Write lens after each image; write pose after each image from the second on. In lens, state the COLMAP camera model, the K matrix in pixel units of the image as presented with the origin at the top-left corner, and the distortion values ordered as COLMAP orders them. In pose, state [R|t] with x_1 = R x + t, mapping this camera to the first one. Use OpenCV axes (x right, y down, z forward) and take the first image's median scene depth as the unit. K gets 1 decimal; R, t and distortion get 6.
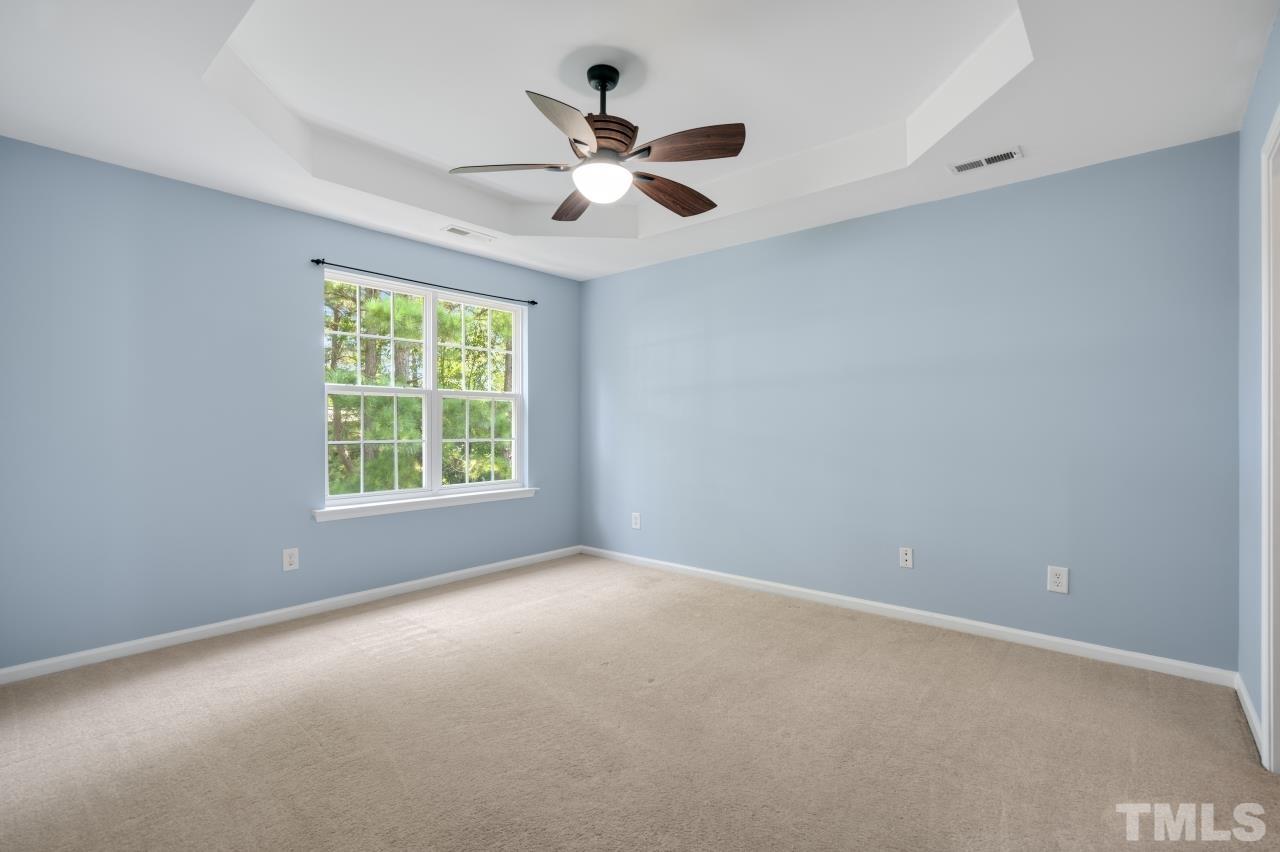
lens RADIAL K [[579.8, 0, 637.3], [0, 579.8, 426.1], [0, 0, 1]] dist [-0.001003, 0.000187]
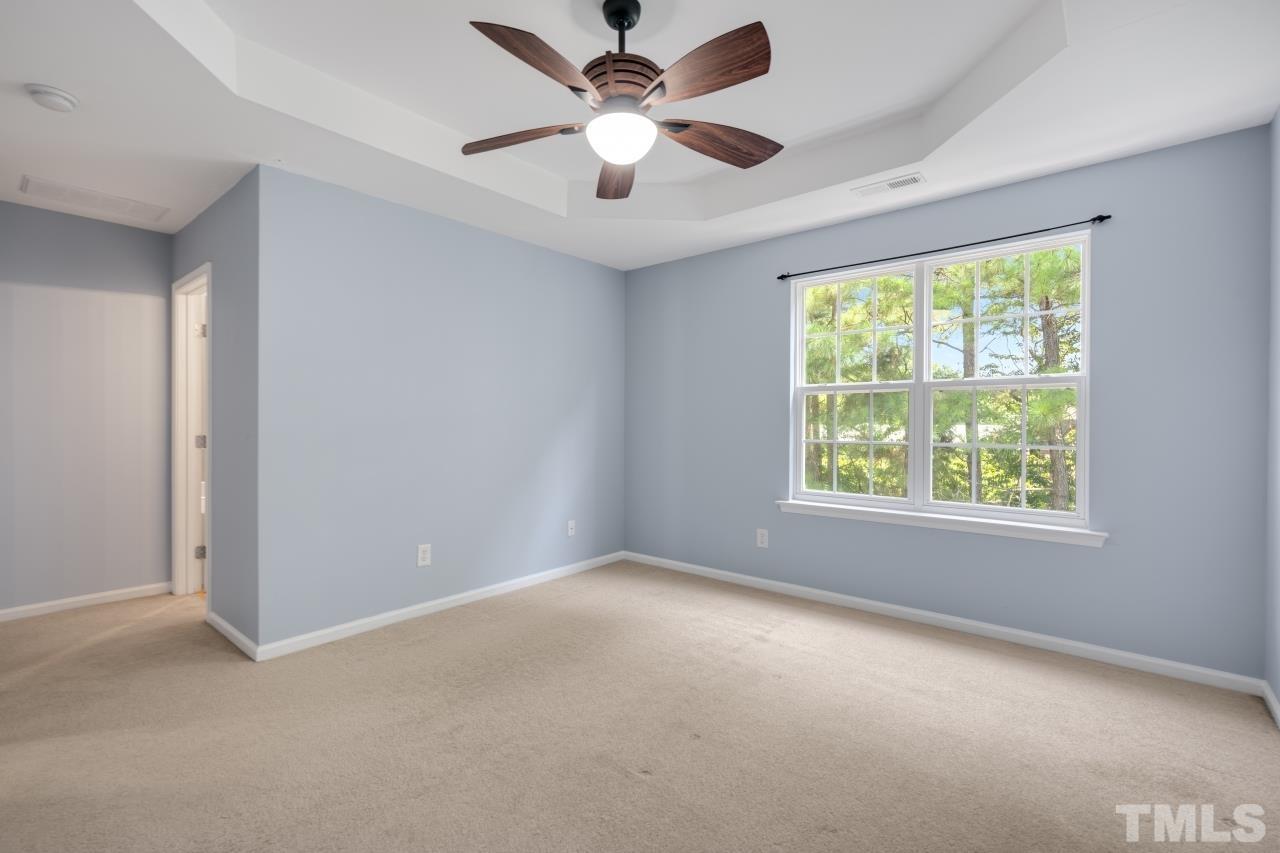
lens RADIAL K [[579.8, 0, 637.3], [0, 579.8, 426.6], [0, 0, 1]] dist [-0.001003, 0.000187]
pose [[0.006365, 0.011189, -0.999917, 0.501593], [-0.003972, 0.999930, 0.011164, -0.007649], [0.999972, 0.003901, 0.006409, 0.644284]]
